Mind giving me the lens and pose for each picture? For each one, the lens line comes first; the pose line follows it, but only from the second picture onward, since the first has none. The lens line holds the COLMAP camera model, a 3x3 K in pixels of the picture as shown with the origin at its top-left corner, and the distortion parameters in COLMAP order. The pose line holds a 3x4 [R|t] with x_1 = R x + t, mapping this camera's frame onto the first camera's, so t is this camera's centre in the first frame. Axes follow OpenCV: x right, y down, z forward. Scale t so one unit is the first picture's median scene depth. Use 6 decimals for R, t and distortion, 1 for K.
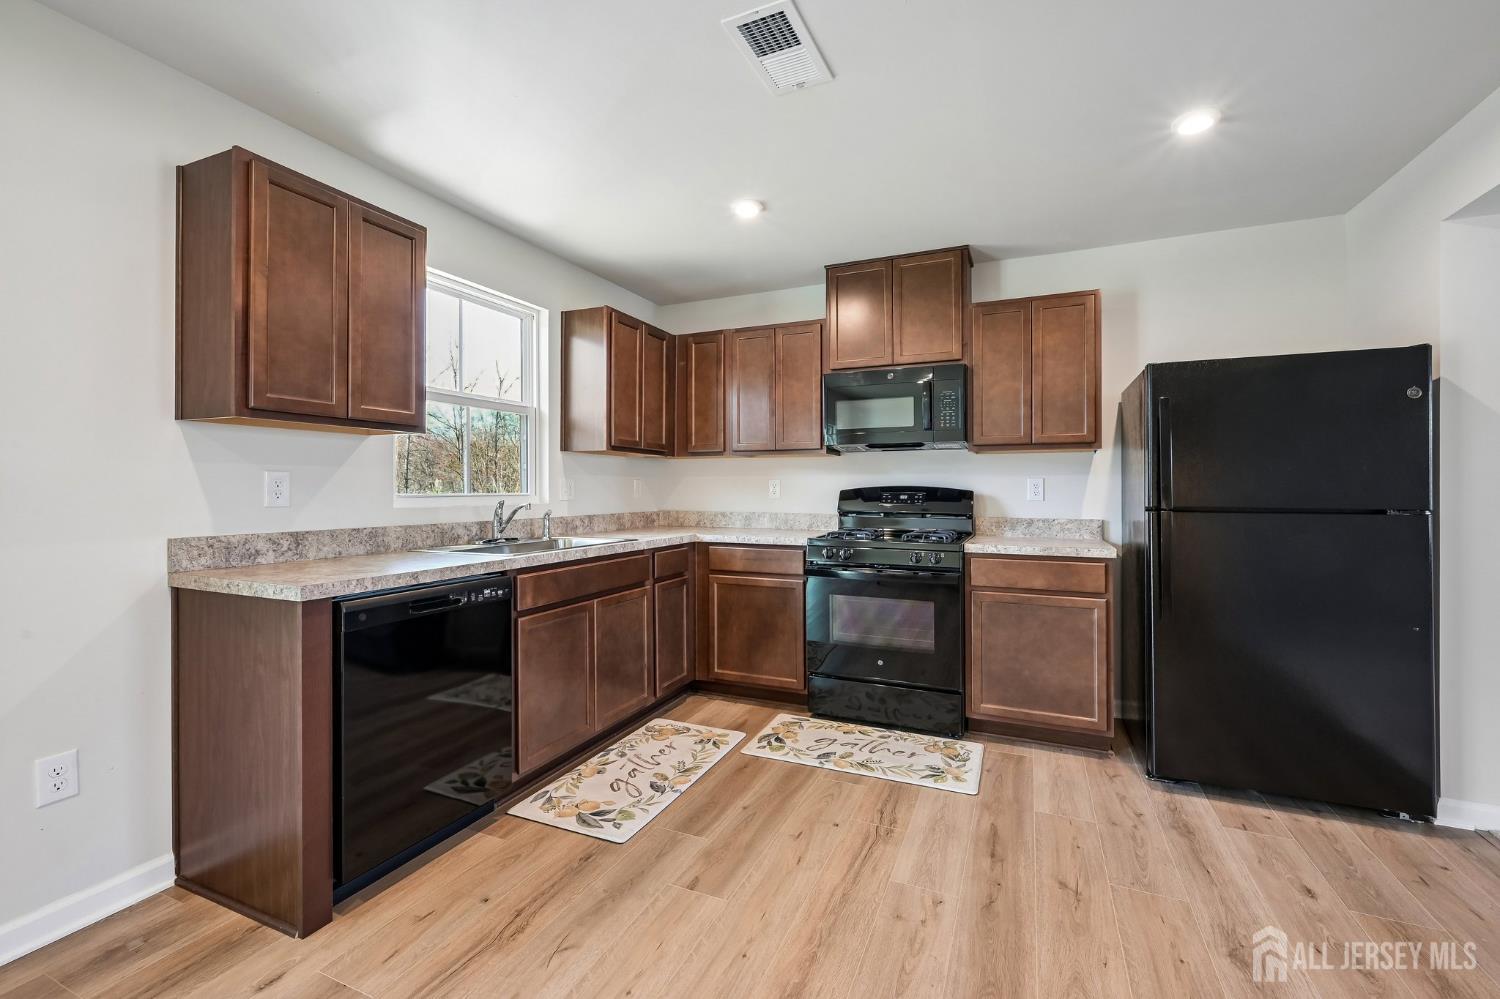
lens RADIAL K [[631.2, 0, 760.7], [0, 631.2, 493.6], [0, 0, 1]] dist [0.004206, 0.000353]
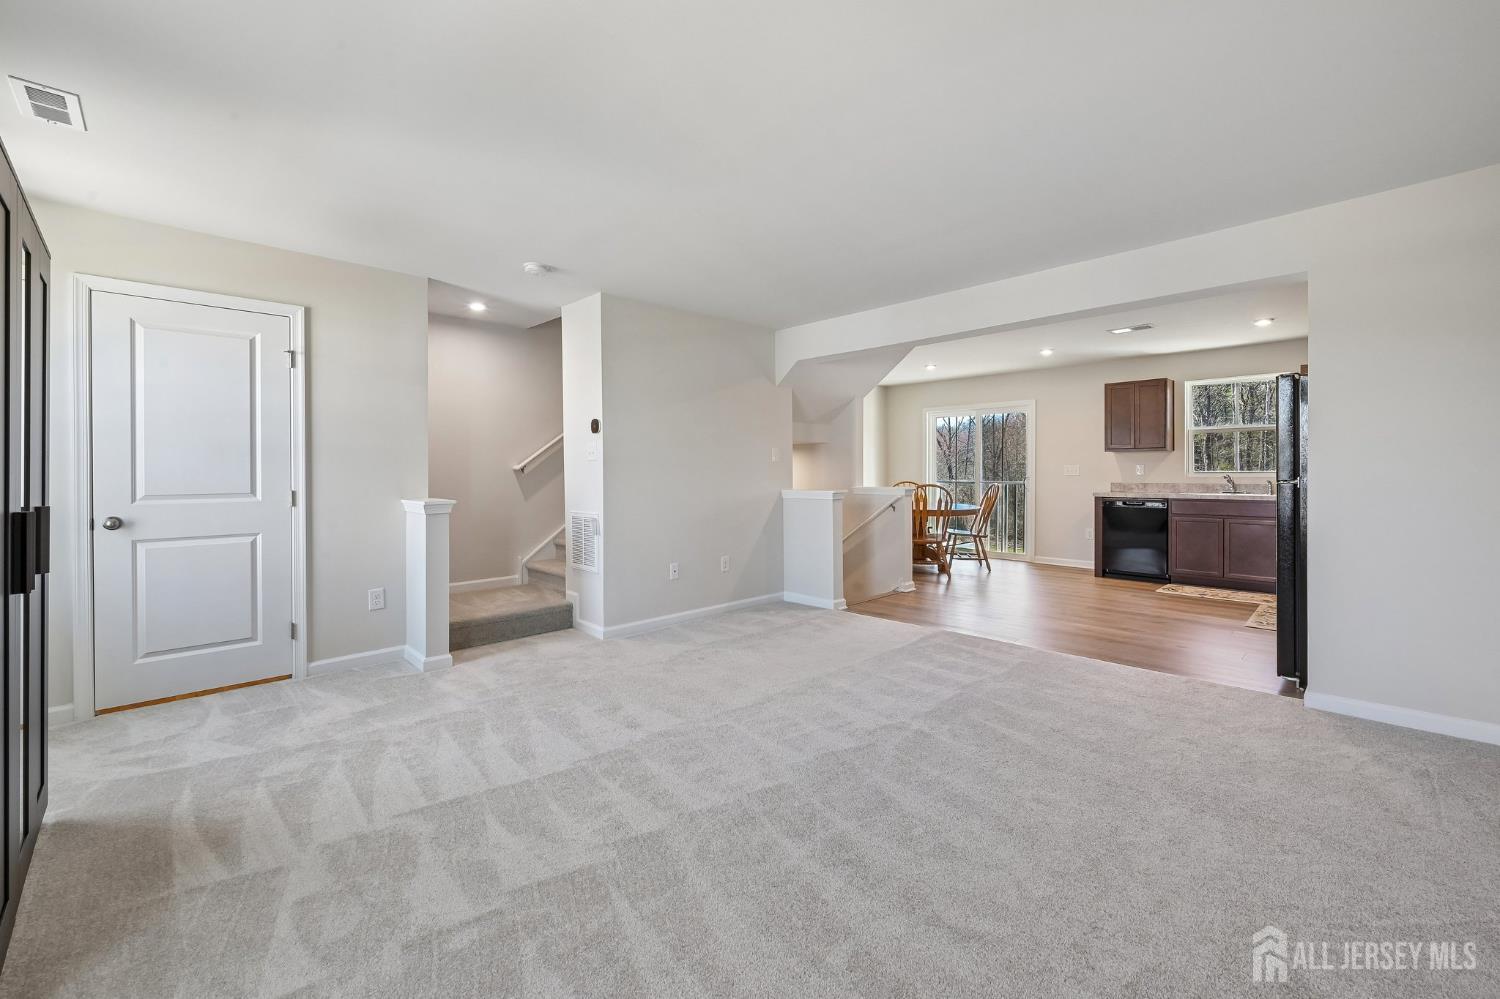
lens RADIAL K [[598.1, 0, 795.2], [0, 598.1, 474.9], [0, 0, 1]] dist [0.000787, 0.000752]
pose [[-0.350428, 0.009839, -0.936538, 2.255541], [-0.002509, 0.999931, 0.011444, -0.007642], [0.936586, 0.006360, -0.350380, 0.314481]]
